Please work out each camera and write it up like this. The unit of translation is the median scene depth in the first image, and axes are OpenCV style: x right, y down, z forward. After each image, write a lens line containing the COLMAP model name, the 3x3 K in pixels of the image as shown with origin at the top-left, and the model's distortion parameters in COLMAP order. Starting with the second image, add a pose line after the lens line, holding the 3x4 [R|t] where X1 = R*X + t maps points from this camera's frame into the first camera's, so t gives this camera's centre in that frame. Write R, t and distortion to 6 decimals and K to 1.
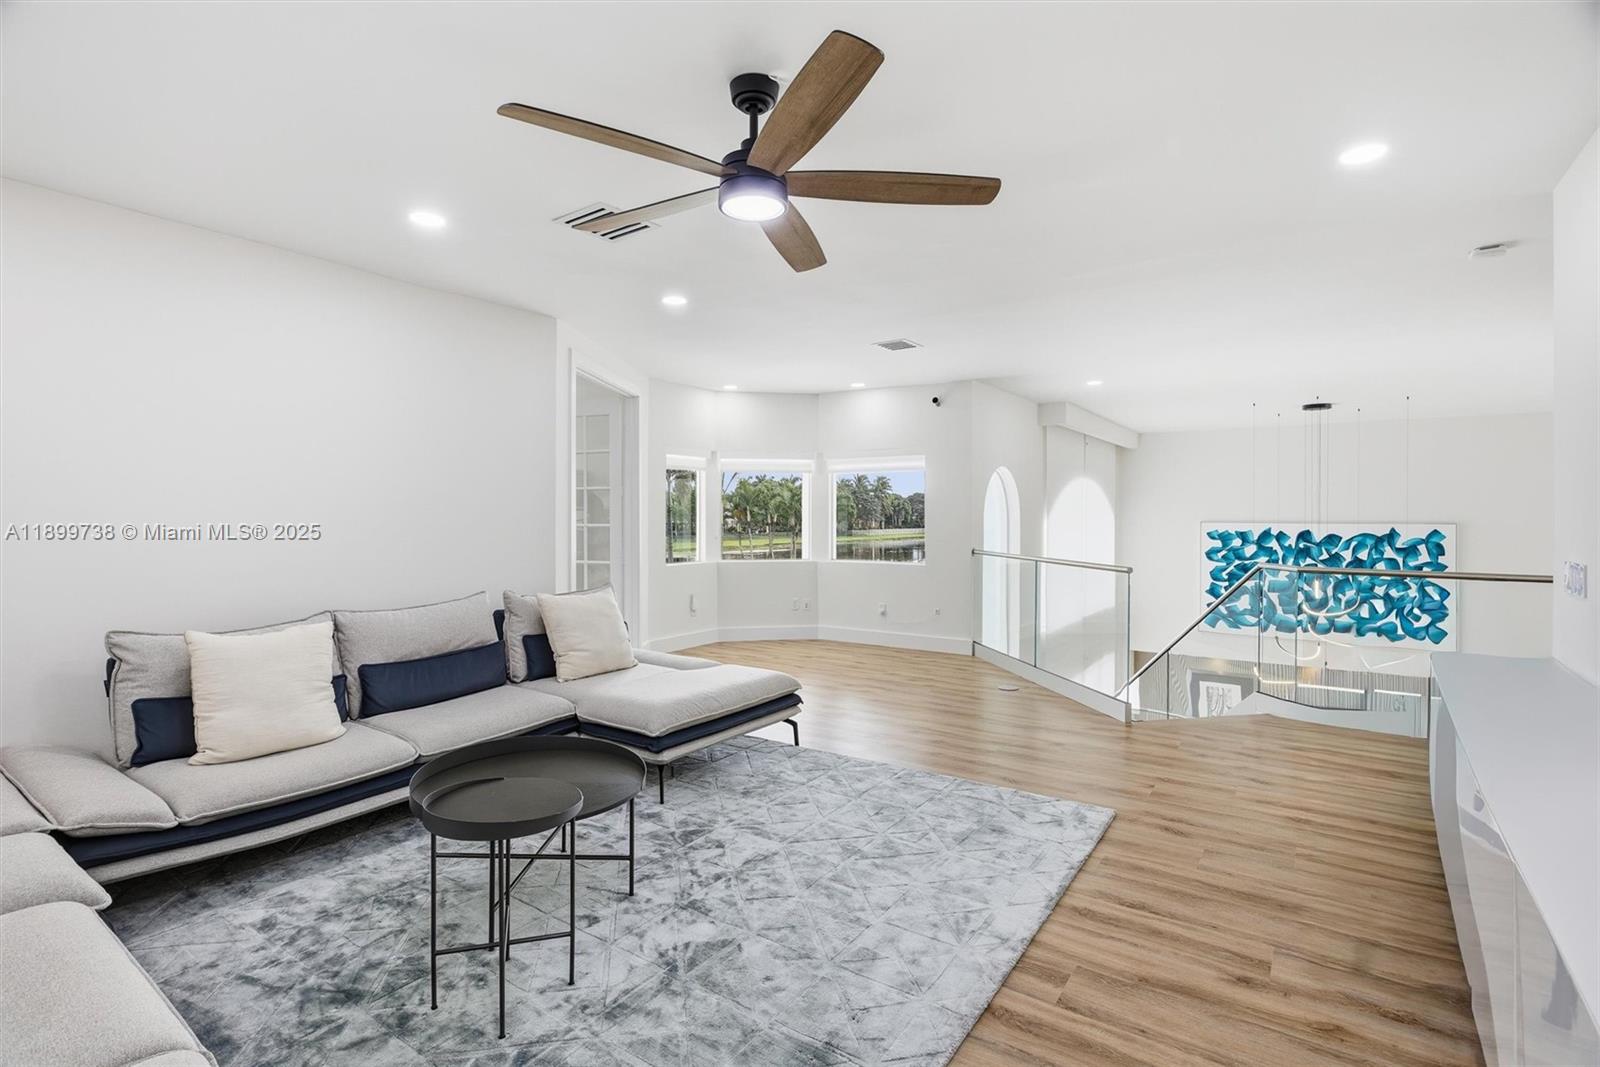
lens RADIAL K [[761.6, 0, 800.2], [0, 761.6, 527.0], [0, 0, 1]] dist [-0.002468, -0.000359]
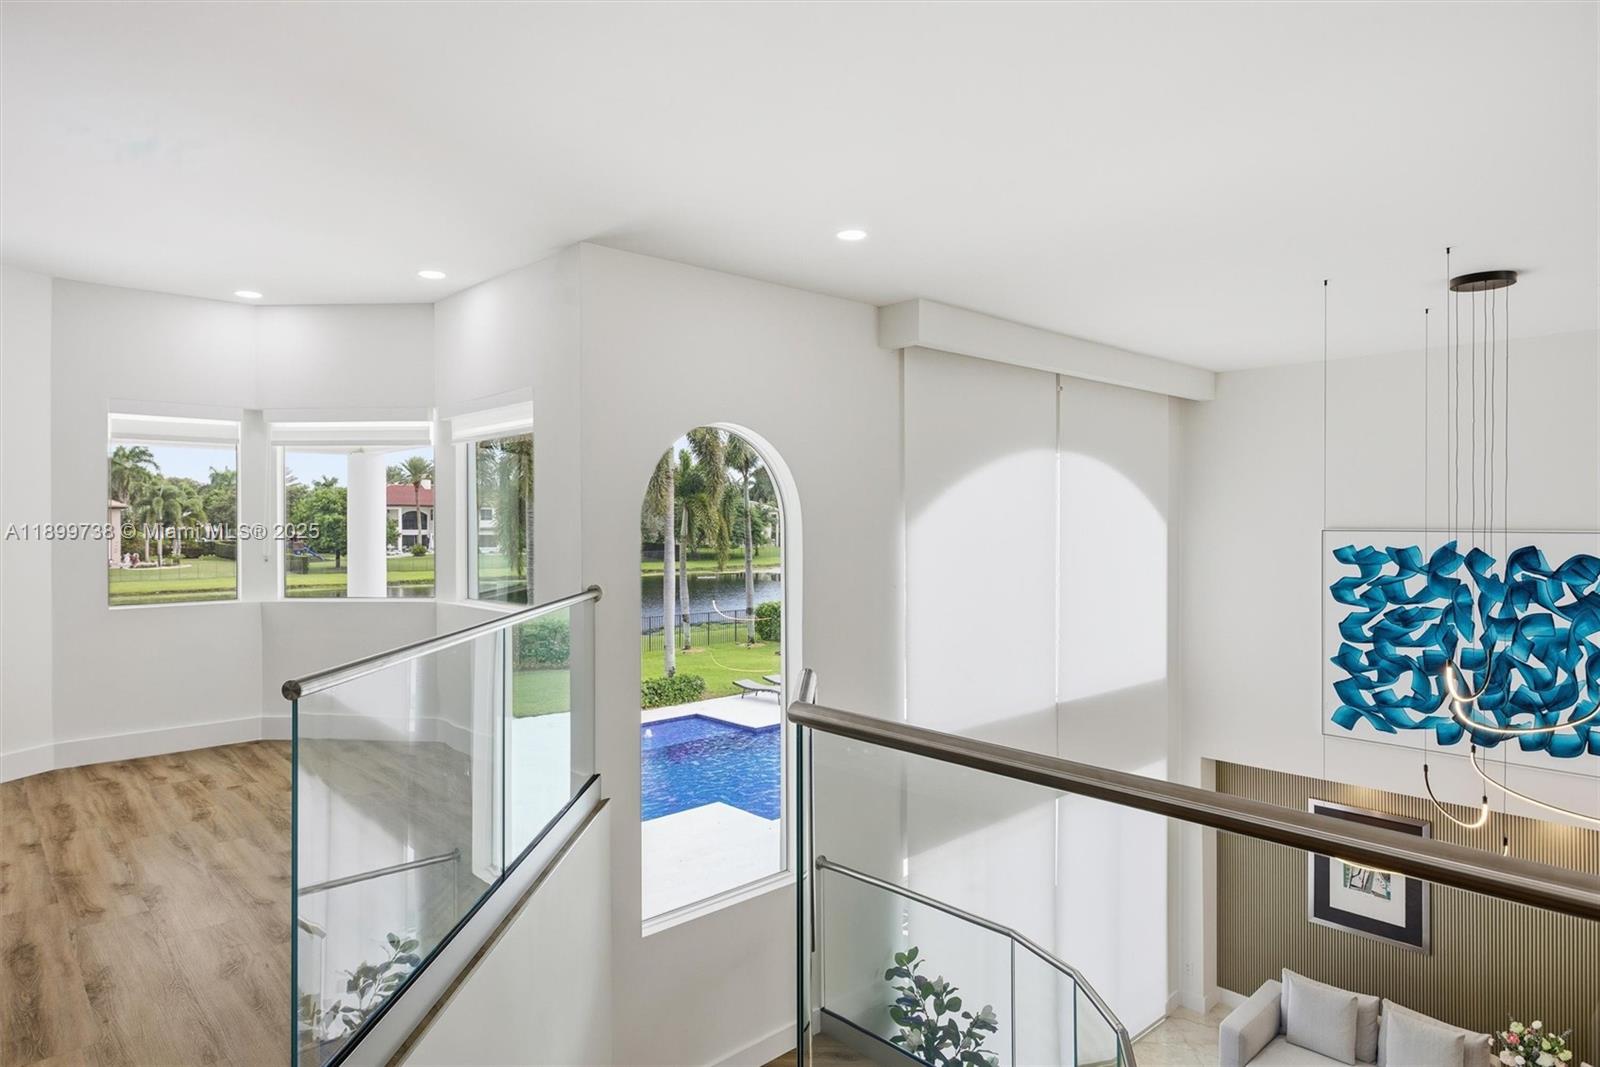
lens RADIAL K [[925.9, 0, 796.9], [0, 925.9, 529.6], [0, 0, 1]] dist [-0.000552, -0.000320]
pose [[0.975840, -0.001473, -0.218481, 0.316183], [0.000007, 0.999977, -0.006710, -0.002780], [0.218486, 0.006546, 0.975818, 0.289813]]
